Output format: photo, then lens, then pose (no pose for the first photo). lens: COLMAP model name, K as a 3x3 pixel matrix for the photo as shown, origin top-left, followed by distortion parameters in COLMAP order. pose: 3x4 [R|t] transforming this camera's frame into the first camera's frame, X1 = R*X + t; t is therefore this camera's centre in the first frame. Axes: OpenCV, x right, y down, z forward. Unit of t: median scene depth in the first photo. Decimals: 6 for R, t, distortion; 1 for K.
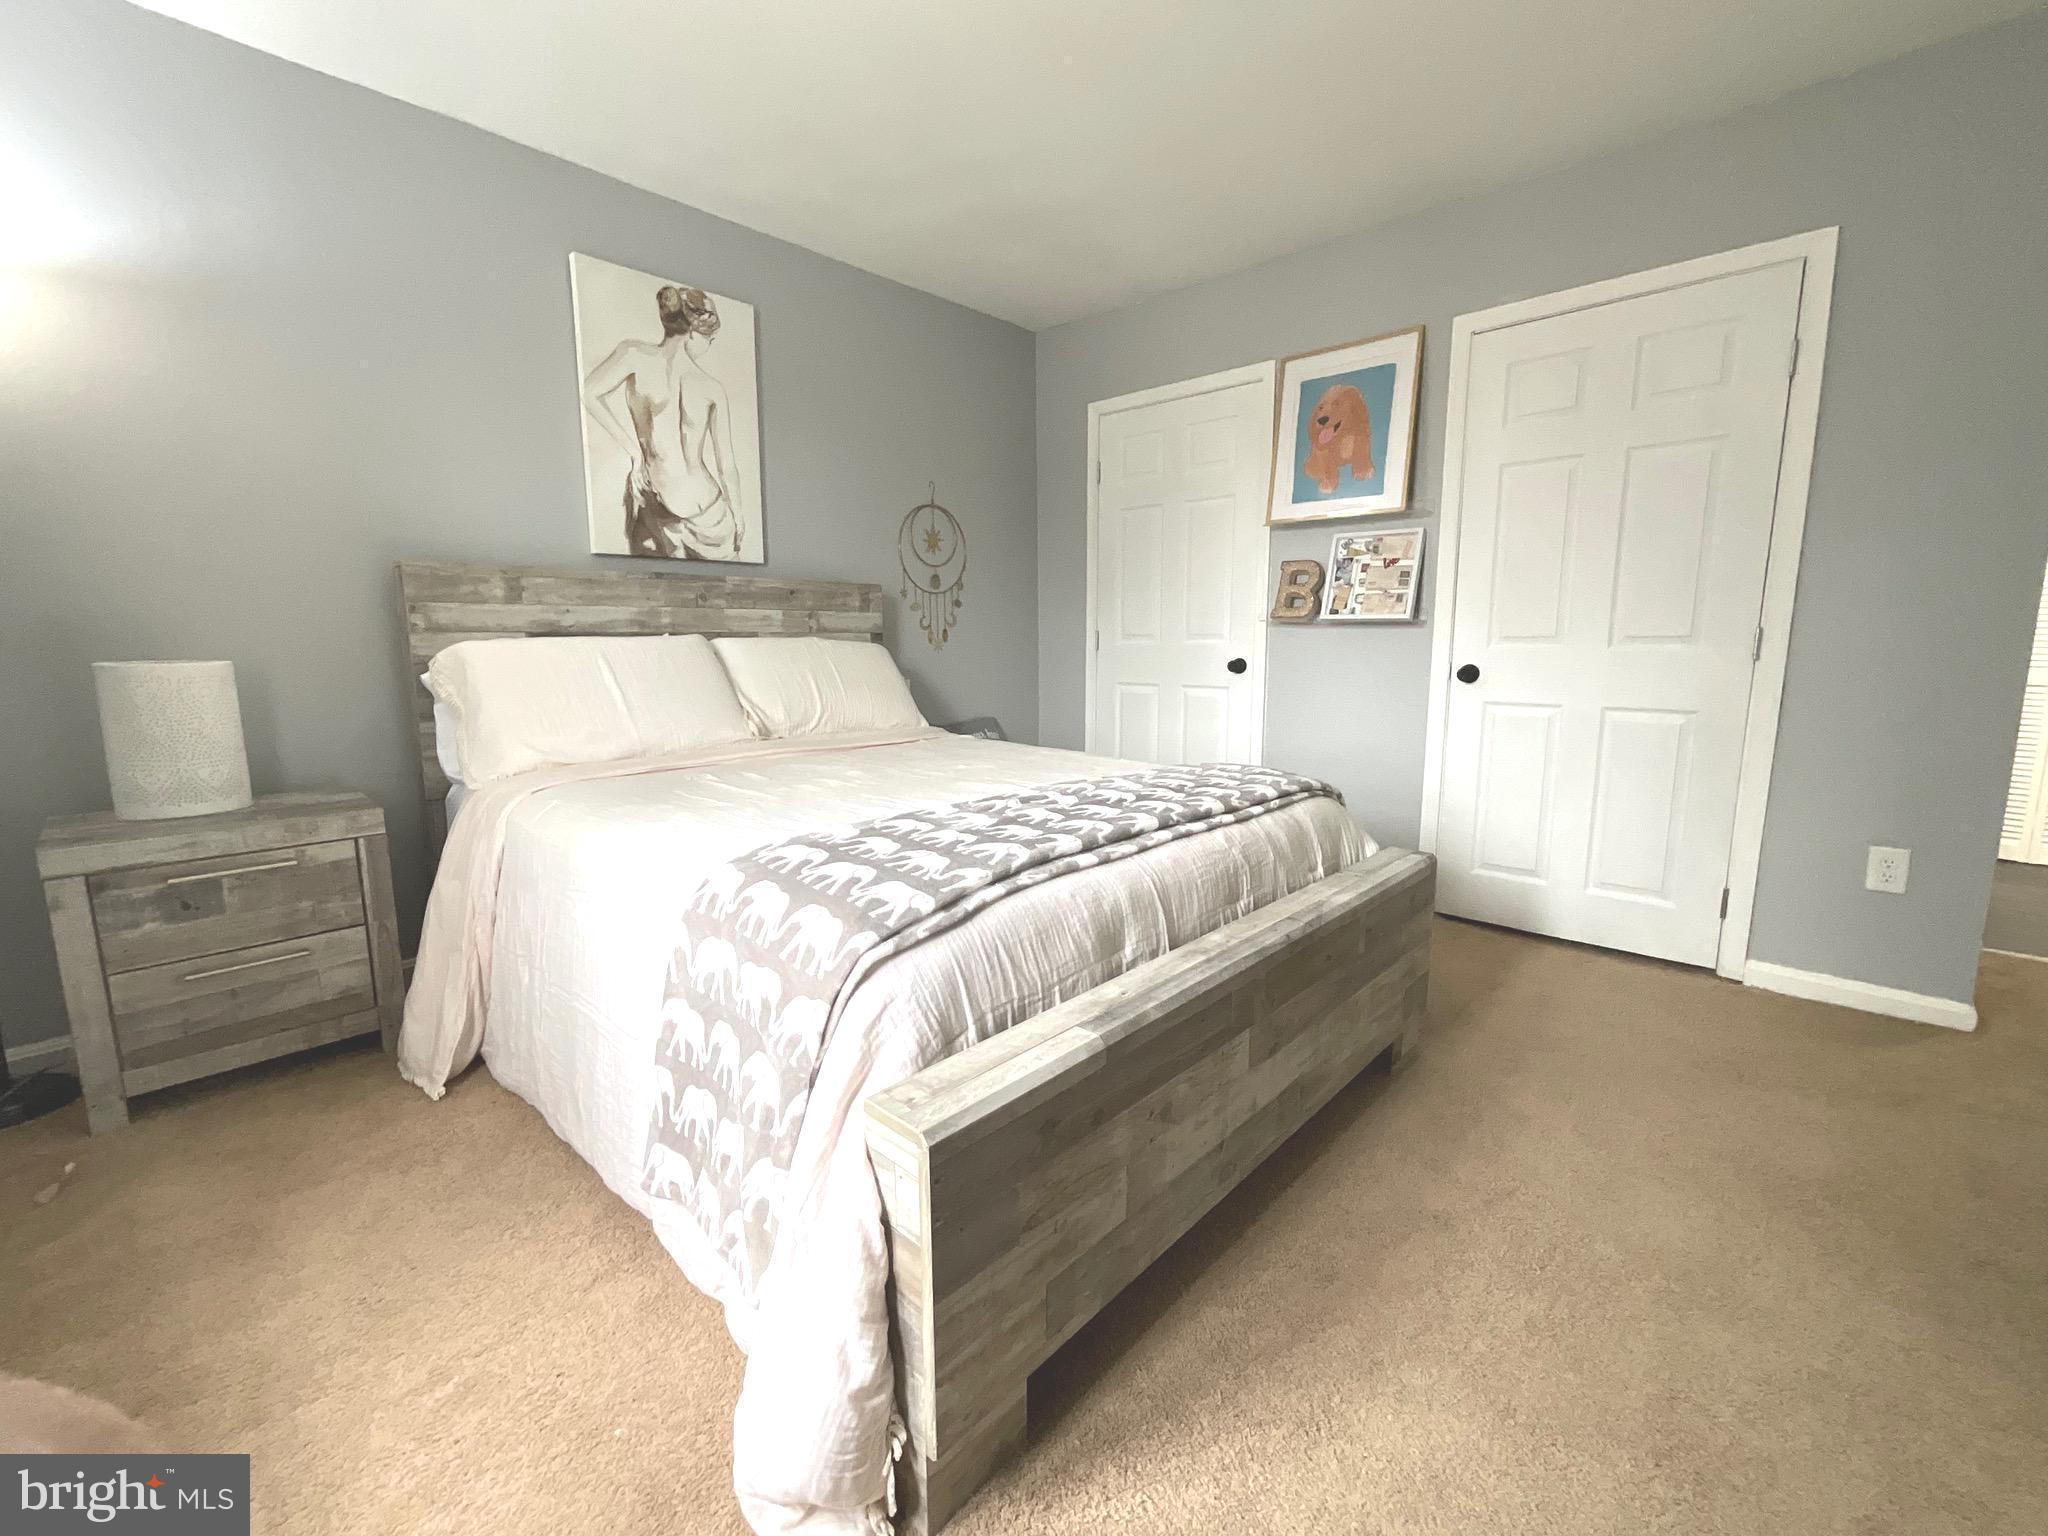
lens RADIAL K [[845.4, 0, 1019.8], [0, 845.4, 769.1], [0, 0, 1]] dist [-0.007290, 0.008451]
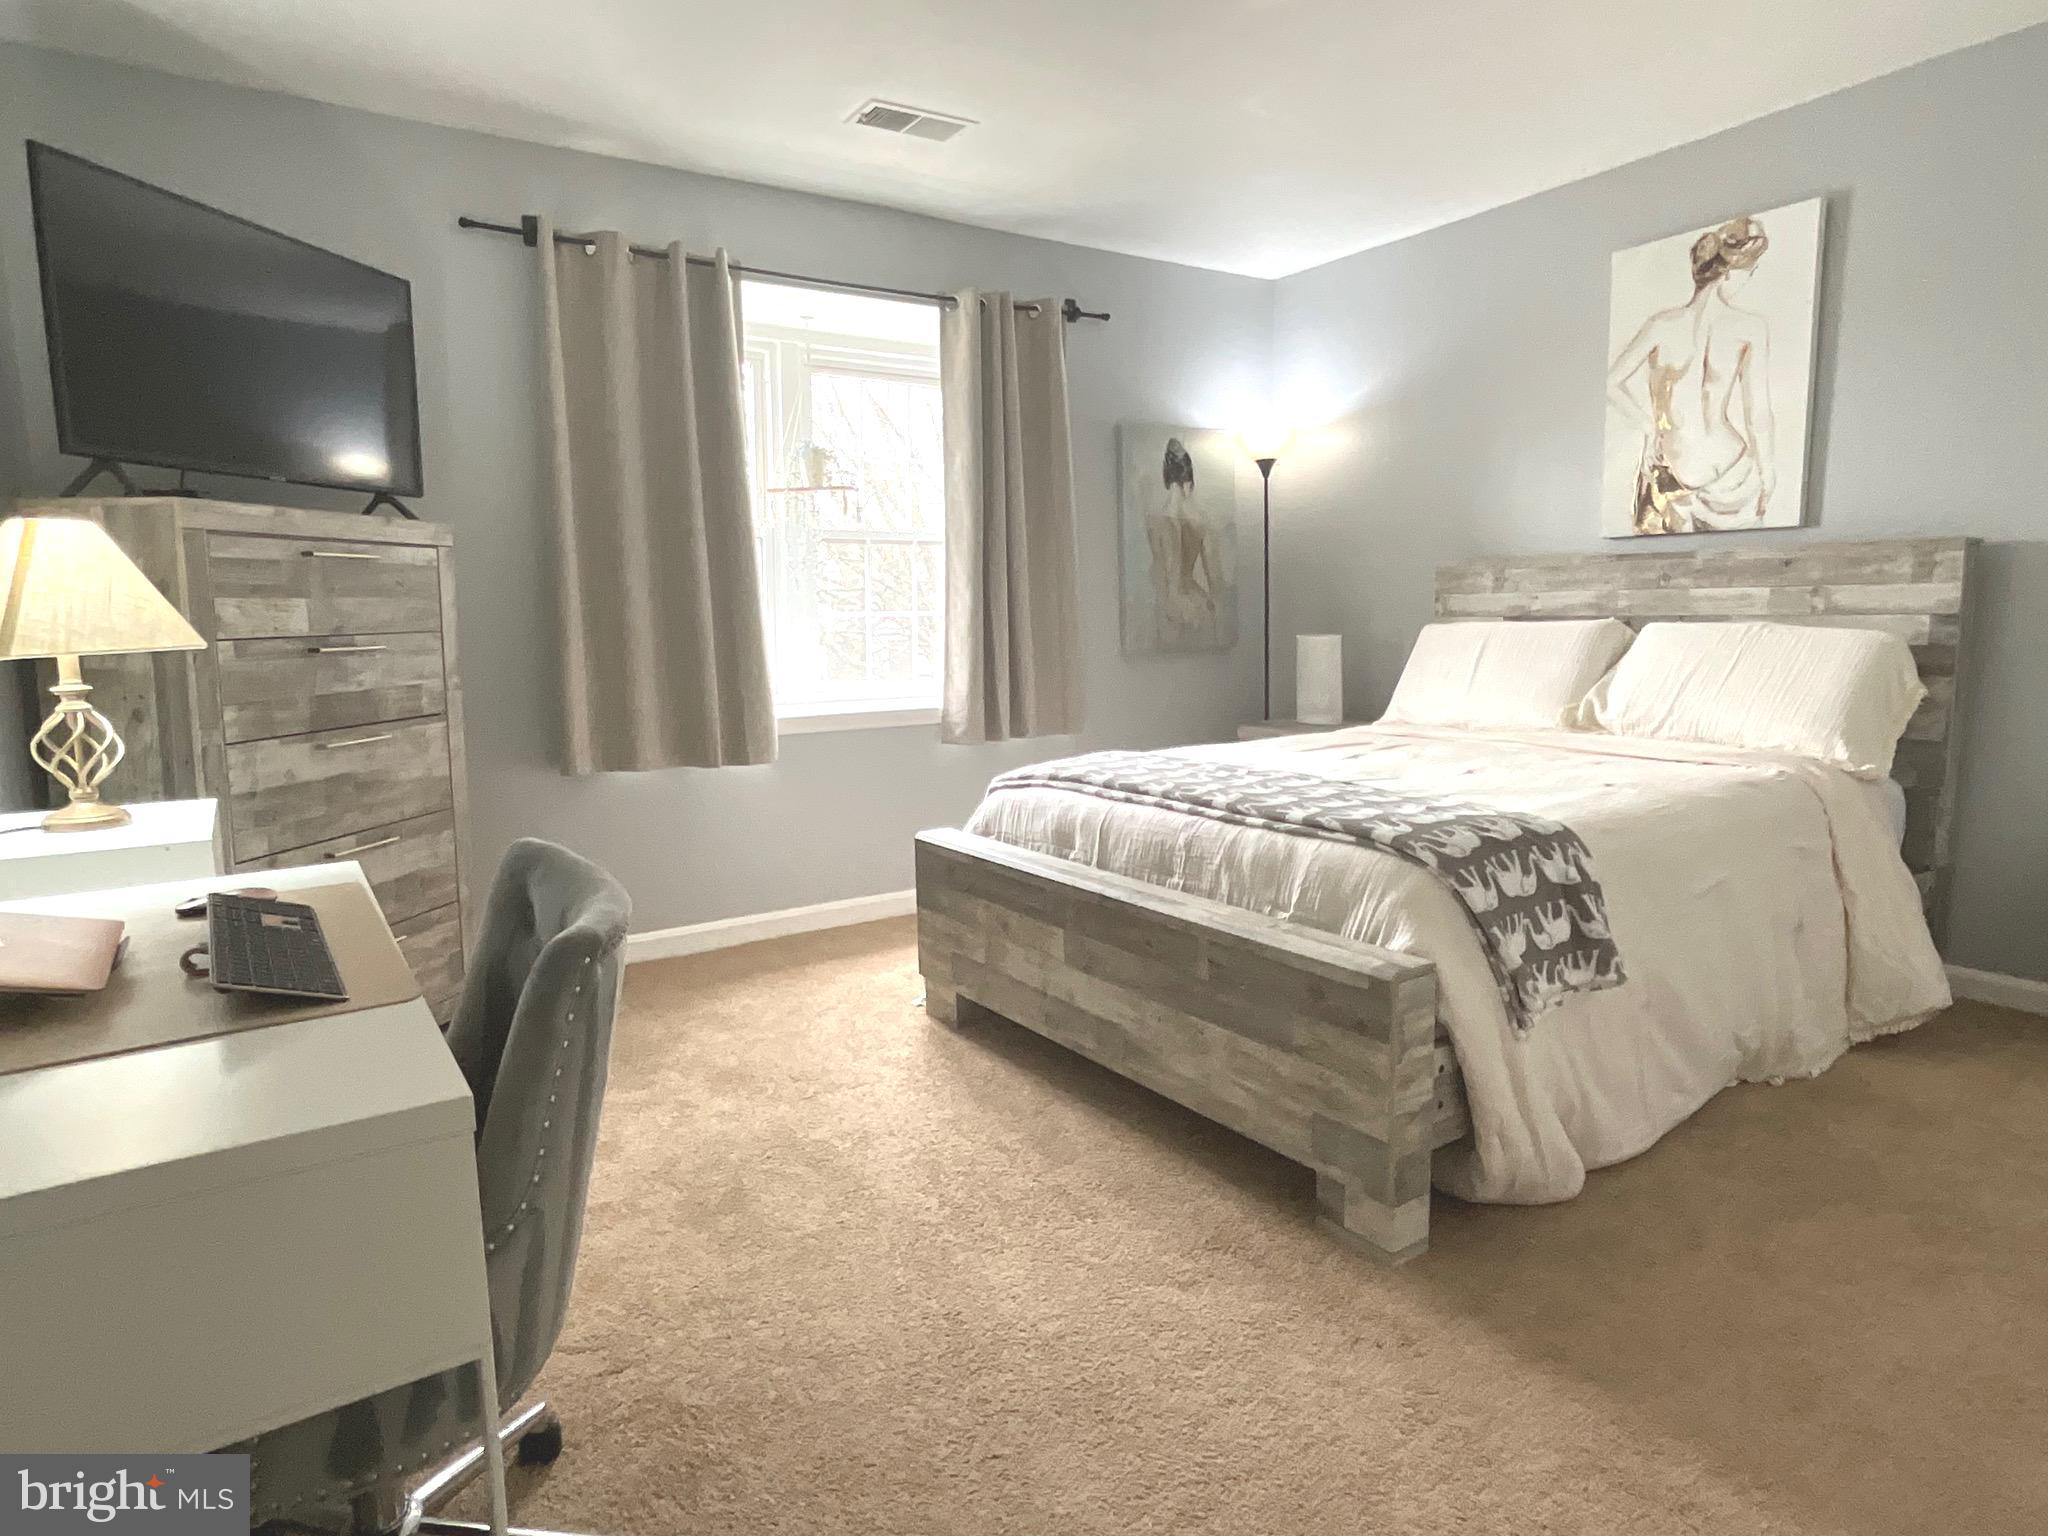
lens RADIAL K [[1186.4, 0, 1024.0], [0, 1186.4, 768.0], [0, 0, 1]] dist [-0.016334, 0.014963]
pose [[-0.217322, 0.138473, -0.966228, 0.989445], [-0.129075, 0.977117, 0.169065, -0.124892], [0.967528, 0.161458, -0.194476, 0.596237]]
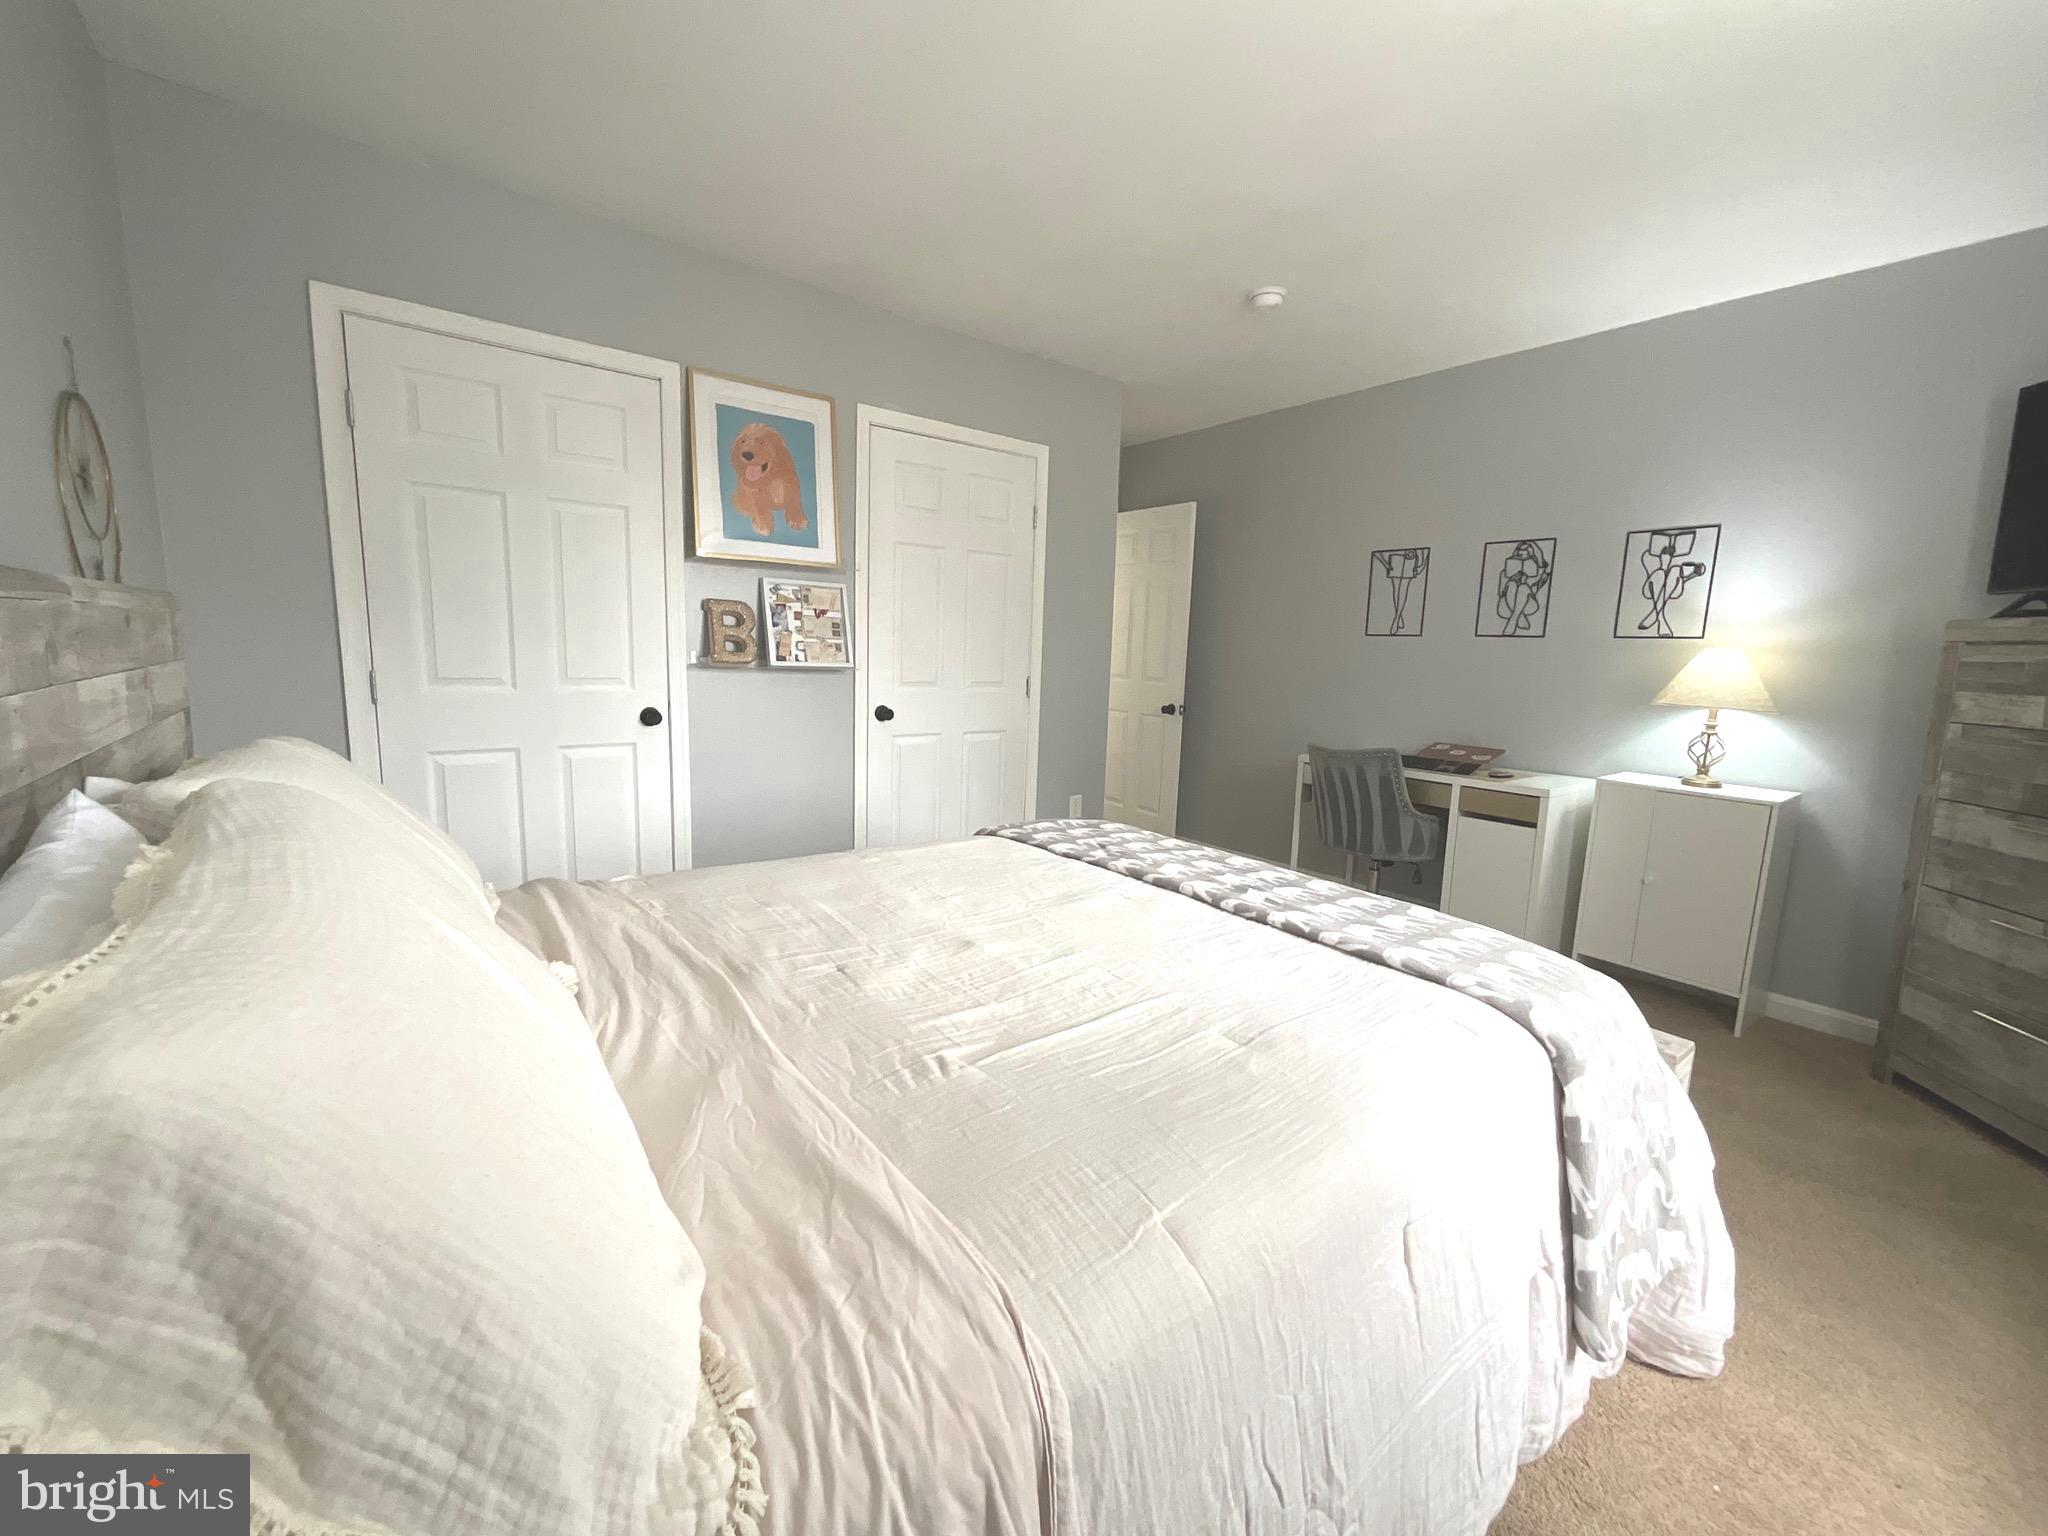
lens RADIAL K [[845.4, 0, 1019.8], [0, 845.4, 769.1], [0, 0, 1]] dist [-0.007290, 0.008451]
pose [[0.167518, -0.141107, 0.975719, -0.596789], [0.116658, 0.985588, 0.122505, -0.157401], [-0.978943, 0.093304, 0.181565, 0.600271]]
